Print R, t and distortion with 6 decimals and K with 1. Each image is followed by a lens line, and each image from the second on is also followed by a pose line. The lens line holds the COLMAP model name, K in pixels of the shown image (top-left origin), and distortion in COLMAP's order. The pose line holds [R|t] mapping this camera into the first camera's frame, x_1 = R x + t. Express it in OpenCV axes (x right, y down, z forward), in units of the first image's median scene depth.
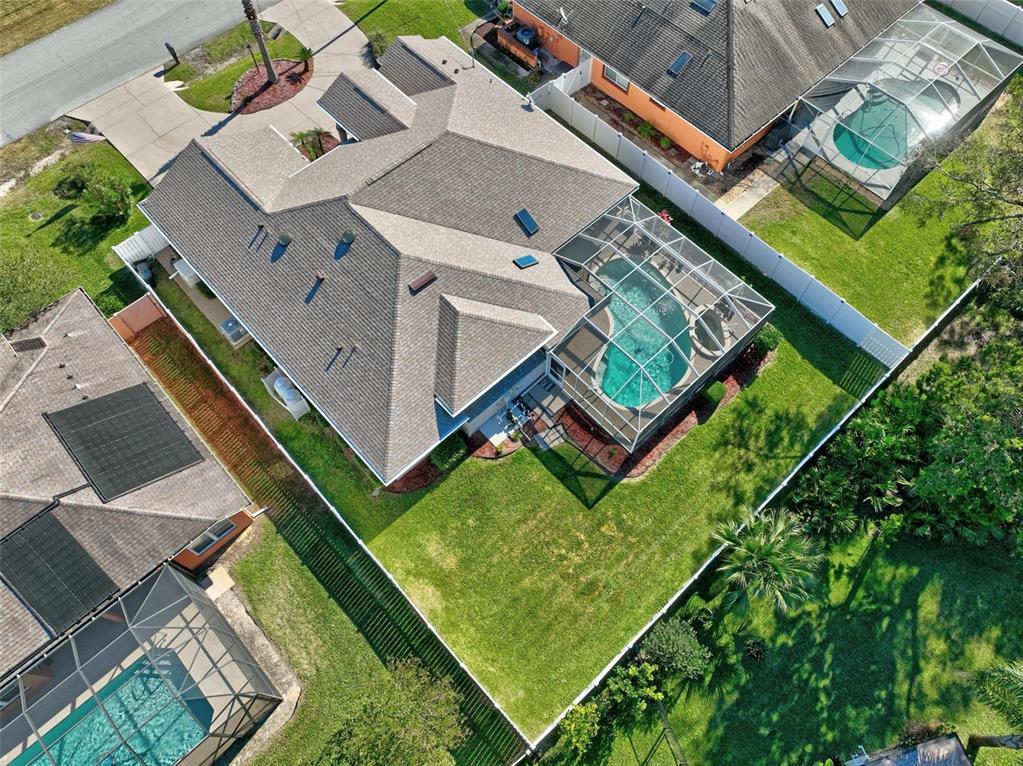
lens RADIAL K [[720.7, 0, 511.5], [0, 720.7, 385.1], [0, 0, 1]] dist [-0.006898, 0.026781]
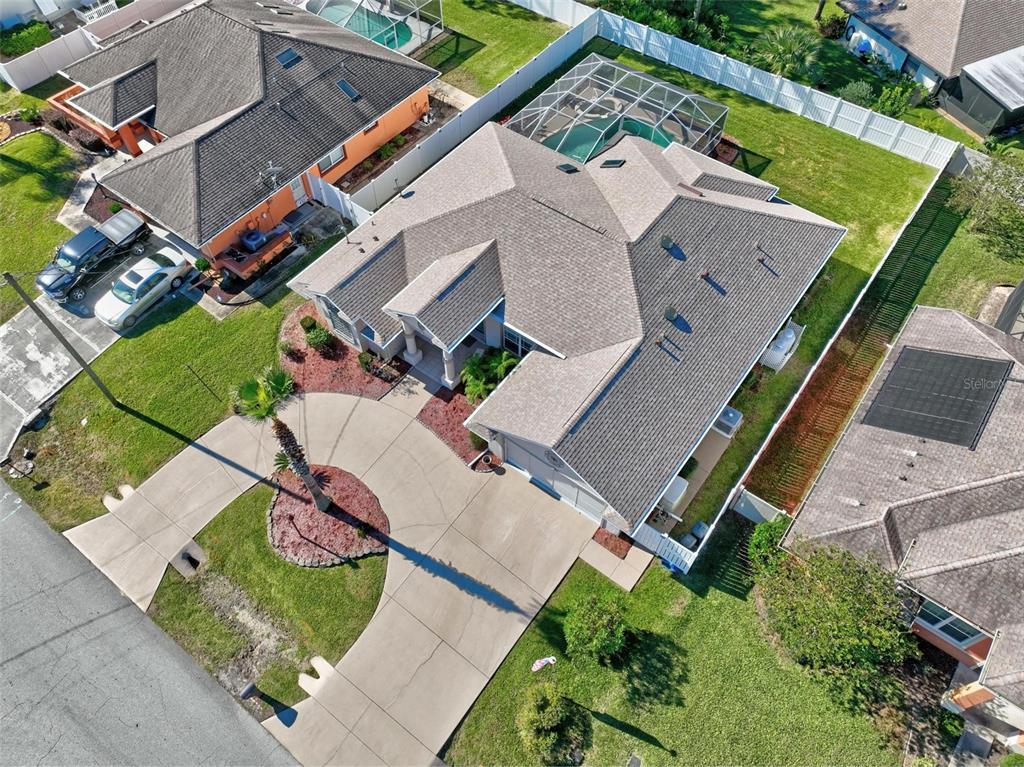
lens RADIAL K [[721.4, 0, 512.0], [0, 721.4, 385.6], [0, 0, 1]] dist [-0.006898, 0.026781]
pose [[-0.177525, -0.811842, 0.556235, -0.851202], [0.875769, 0.127496, 0.465590, -0.784242], [-0.448903, 0.569788, 0.688352, 0.501803]]
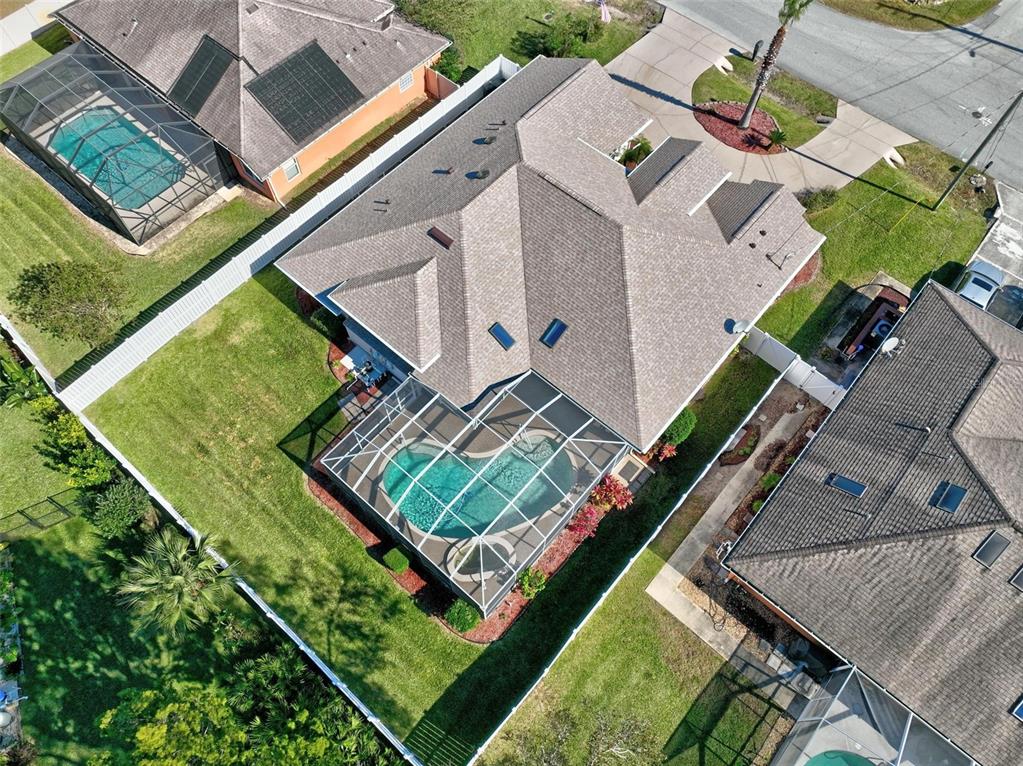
lens RADIAL K [[720.7, 0, 511.5], [0, 720.7, 385.1], [0, 0, 1]] dist [-0.006898, 0.026781]
pose [[0.107577, 0.884567, -0.453837, 0.519434], [-0.889422, 0.289604, 0.353636, -0.507121], [0.444248, 0.365609, 0.817908, 0.240419]]
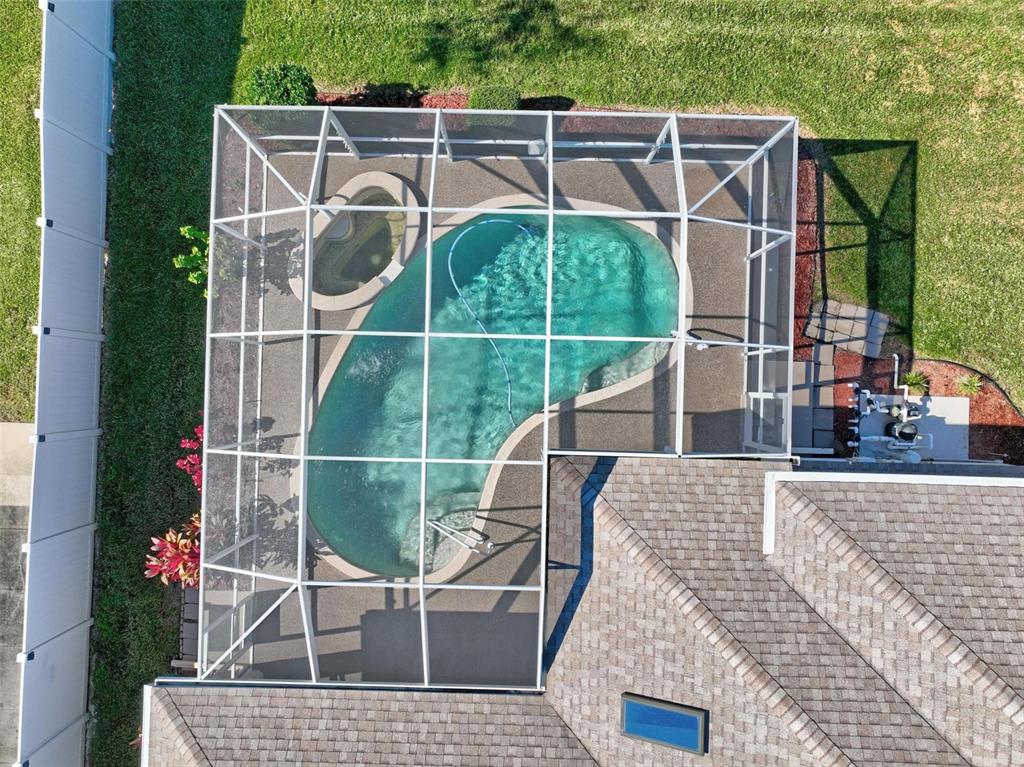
lens RADIAL K [[721.4, 0, 512.0], [0, 721.4, 385.6], [0, 0, 1]] dist [-0.006898, 0.026781]
pose [[-0.716654, -0.697355, 0.010118, 0.167570], [0.624522, -0.635213, 0.454396, -0.263301], [-0.310448, 0.331964, 0.890742, 0.694057]]
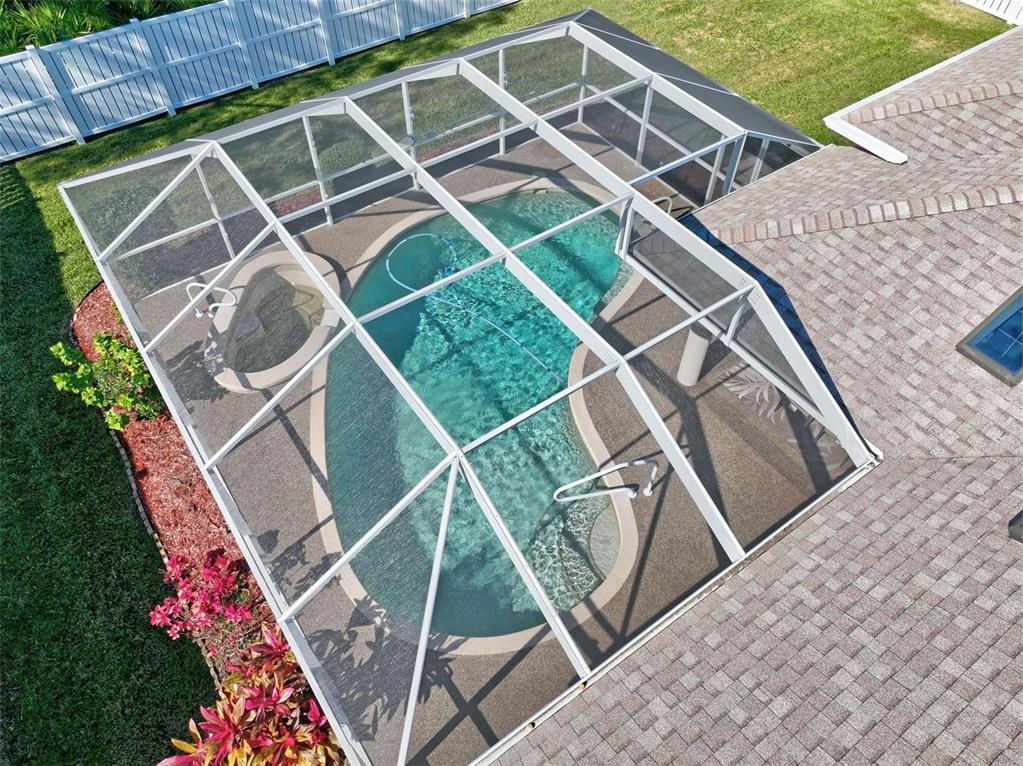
lens RADIAL K [[720.7, 0, 511.5], [0, 720.7, 385.1], [0, 0, 1]] dist [-0.006898, 0.026781]
pose [[-0.991176, -0.105747, 0.079923, 0.151609], [0.116418, -0.406186, 0.906344, -0.387879], [-0.063379, 0.907651, 0.414913, 0.943357]]
